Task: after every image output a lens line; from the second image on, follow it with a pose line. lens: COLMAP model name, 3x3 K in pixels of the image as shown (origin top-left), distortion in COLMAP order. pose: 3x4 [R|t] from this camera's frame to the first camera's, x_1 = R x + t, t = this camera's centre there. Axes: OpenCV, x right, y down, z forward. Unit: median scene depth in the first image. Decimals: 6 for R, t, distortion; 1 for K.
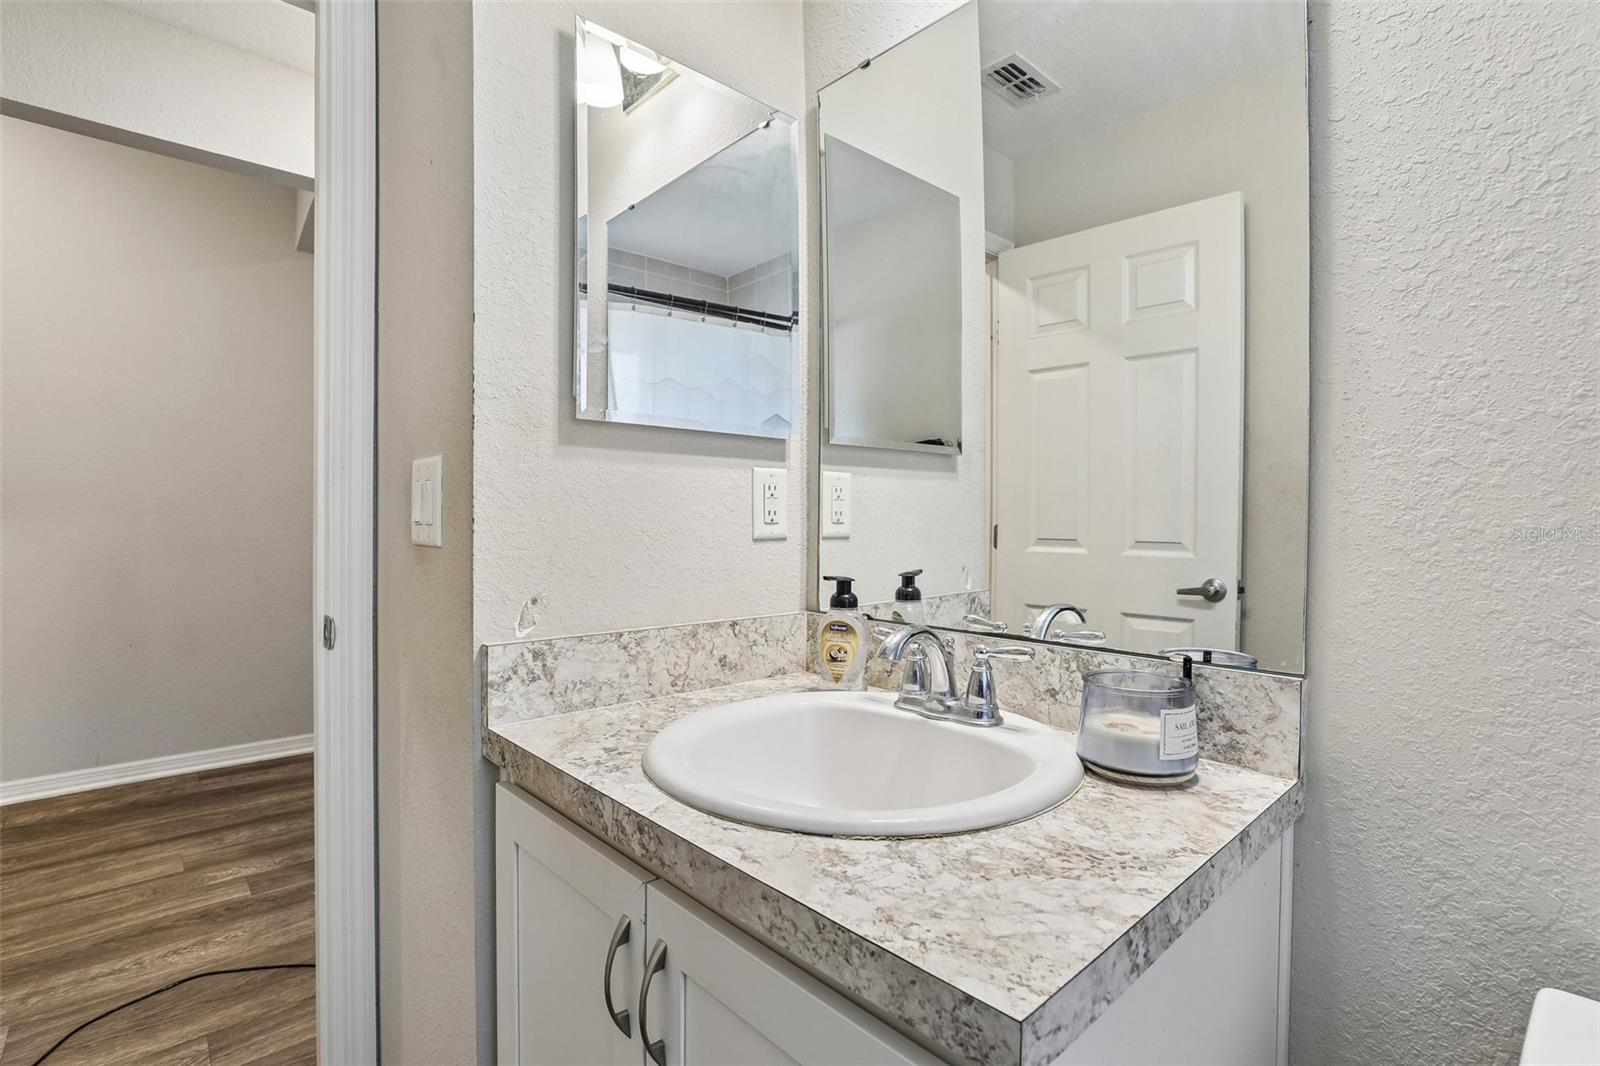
lens RADIAL K [[772.6, 0, 824.3], [0, 772.6, 536.7], [0, 0, 1]] dist [-0.049518, 0.014700]
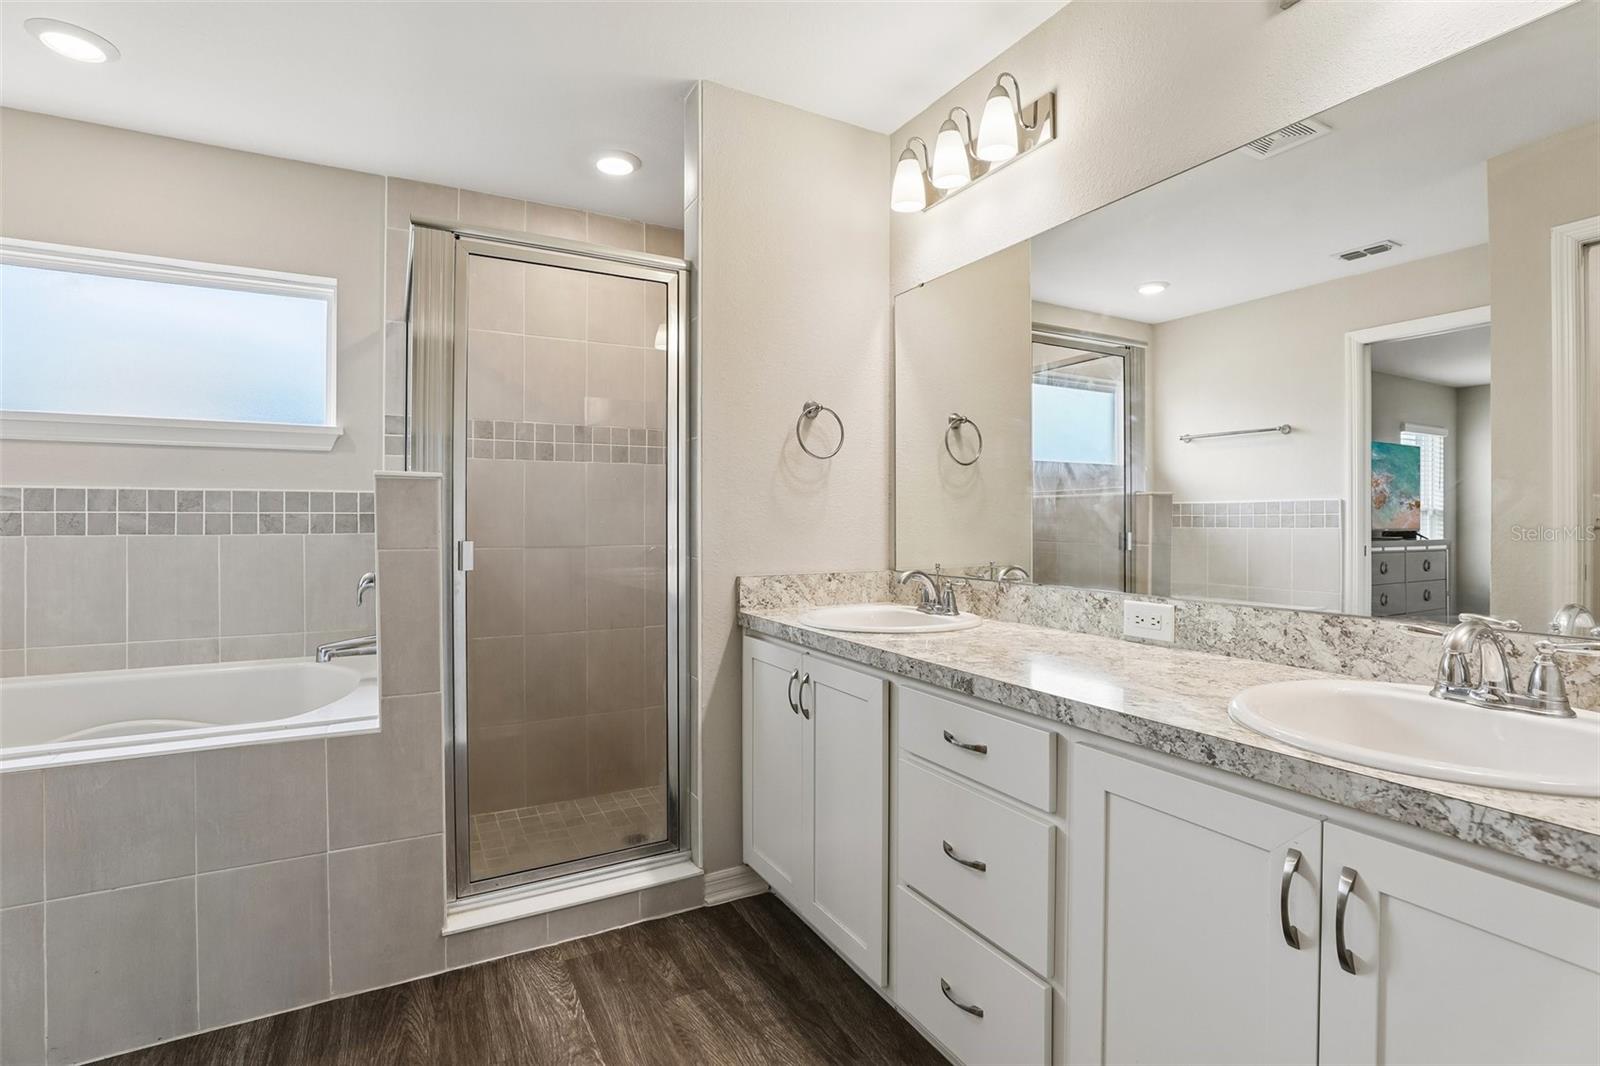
lens RADIAL K [[743.2, 0, 801.4], [0, 743.2, 522.8], [0, 0, 1]] dist [-0.042038, 0.013505]
pose [[0.969773, -0.010968, -0.243764, 0.441029], [0.006874, 0.999821, -0.017641, 0.012098], [0.243914, 0.015432, 0.969674, -1.705902]]
